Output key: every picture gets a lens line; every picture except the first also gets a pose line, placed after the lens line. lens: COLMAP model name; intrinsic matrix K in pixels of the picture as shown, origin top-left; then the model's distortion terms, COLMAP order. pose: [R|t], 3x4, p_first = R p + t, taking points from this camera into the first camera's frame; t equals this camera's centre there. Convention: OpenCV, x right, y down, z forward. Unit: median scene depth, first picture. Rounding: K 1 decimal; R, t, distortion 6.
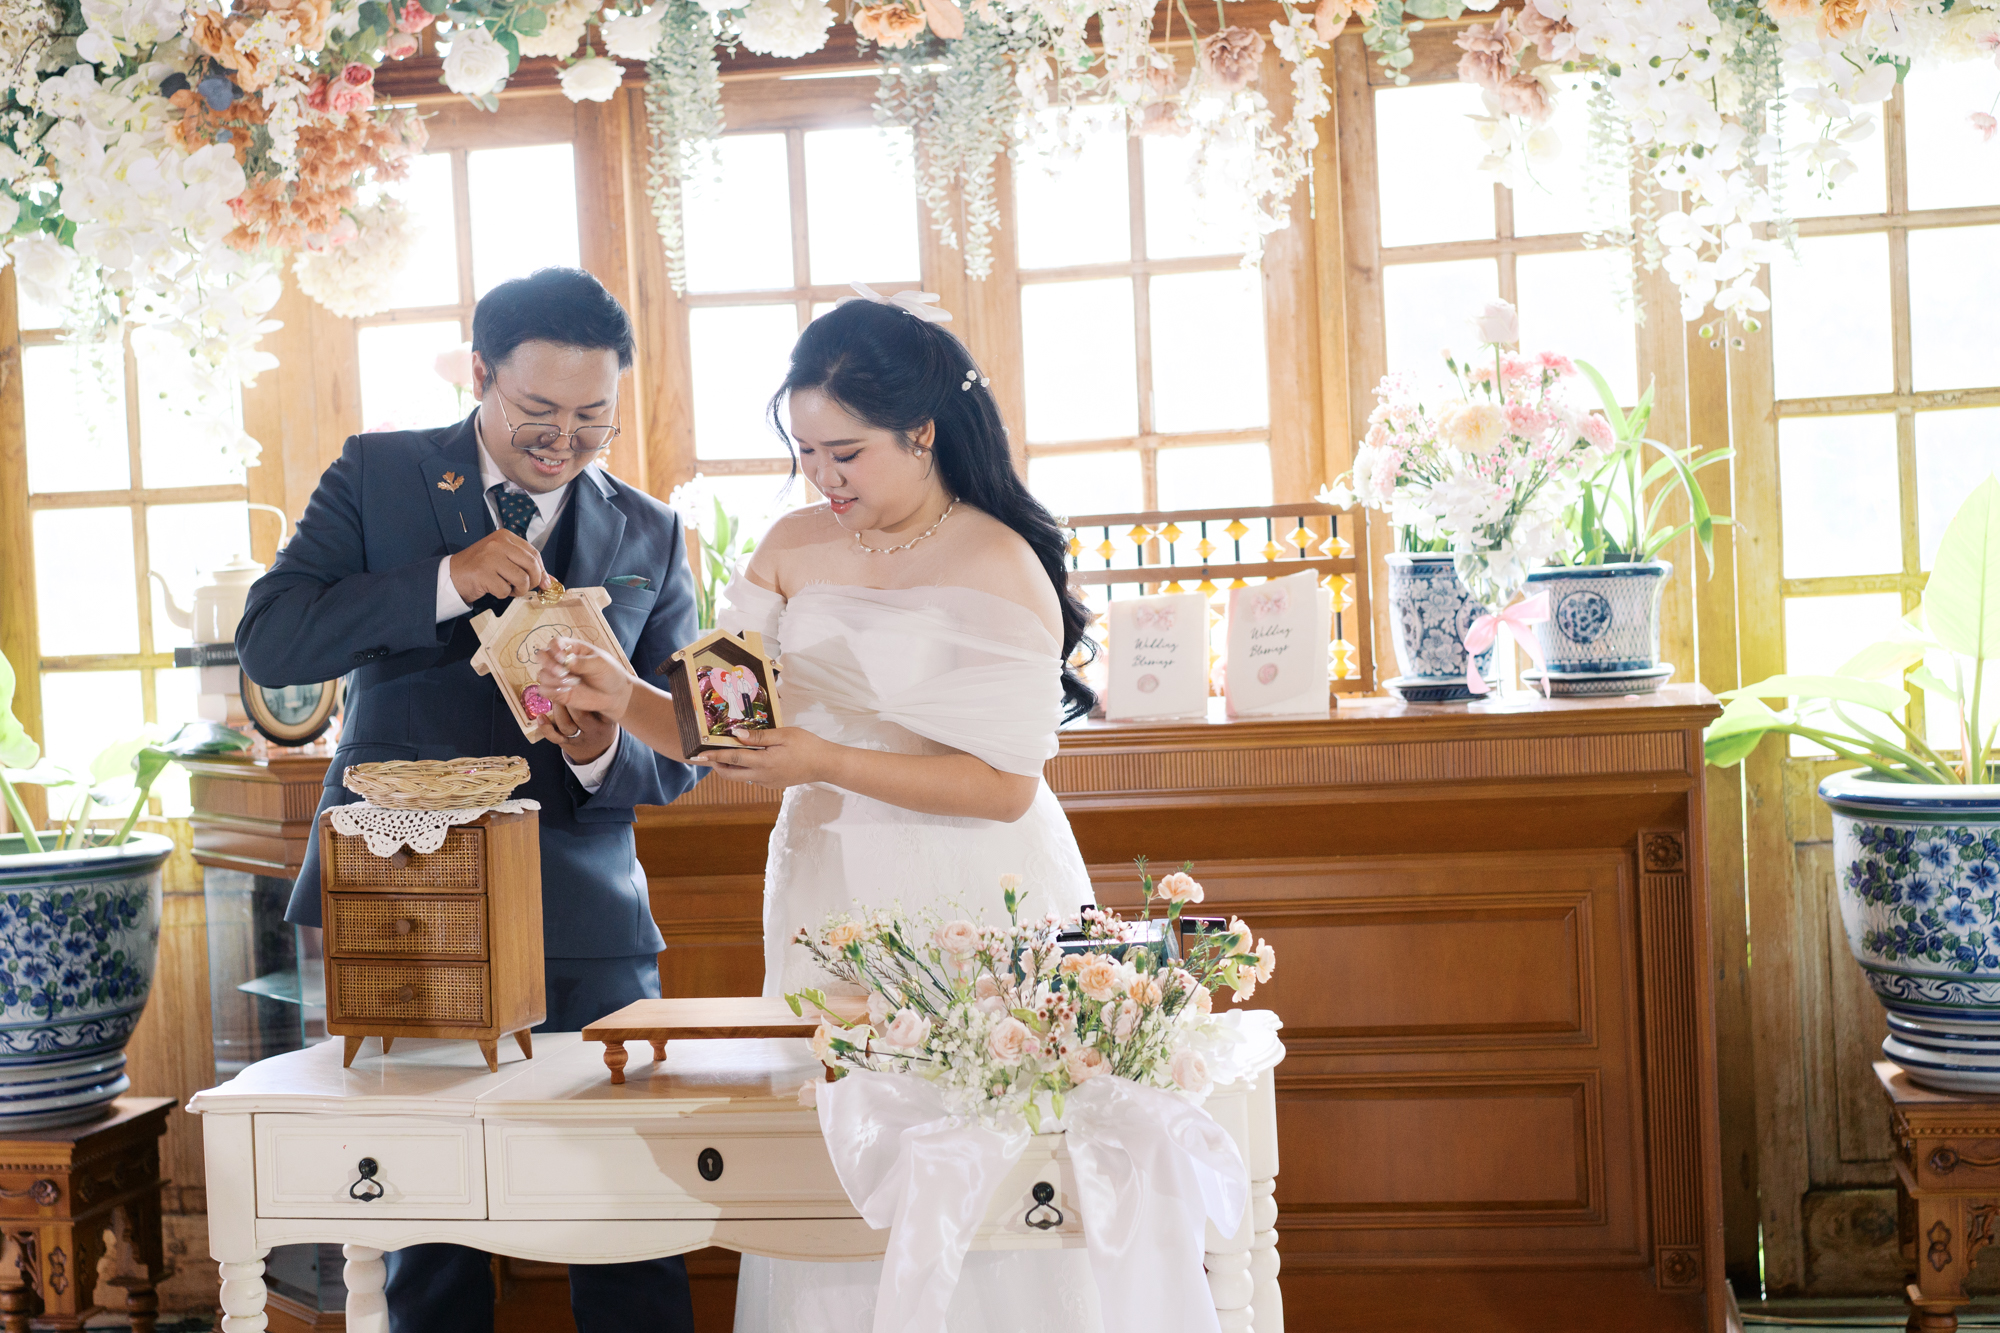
lens RADIAL K [[3124.6, 0, 1007.2], [0, 3124.6, 673.2], [0, 0, 1]] dist [-0.001680, 0.000000]
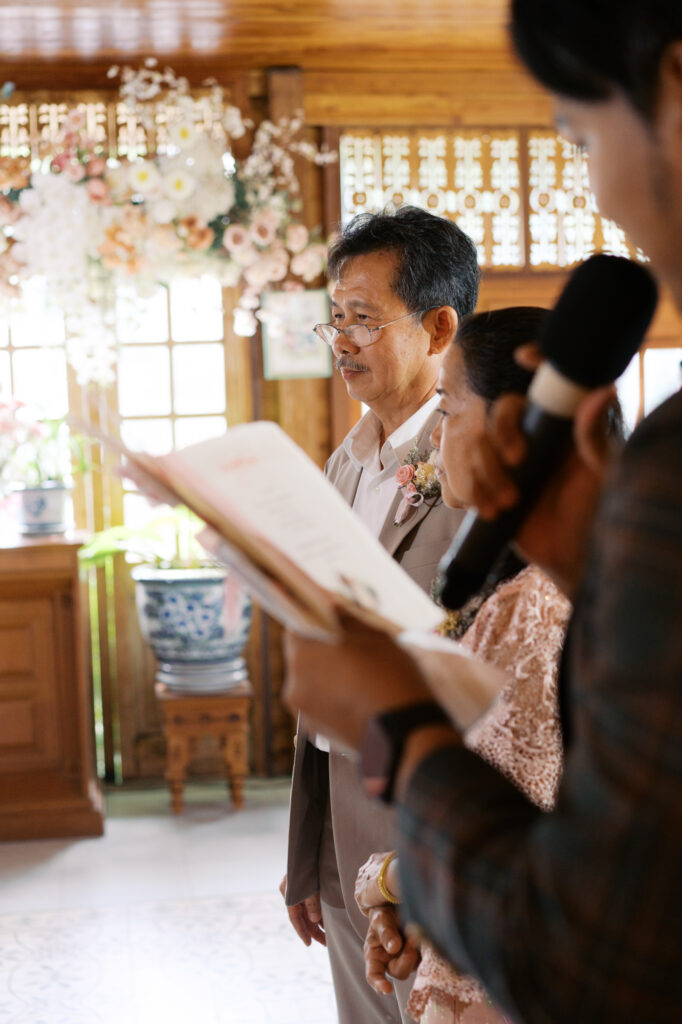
lens RADIAL K [[1599.8, 0, 323.0], [0, 1599.8, 538.2], [0, 0, 1]] dist [-0.001680, 0.000000]
pose [[0.955512, -0.005161, 0.294907, 0.030195], [0.002039, 0.999939, 0.010893, -0.005611], [-0.294946, -0.009807, 0.955464, -0.265877]]
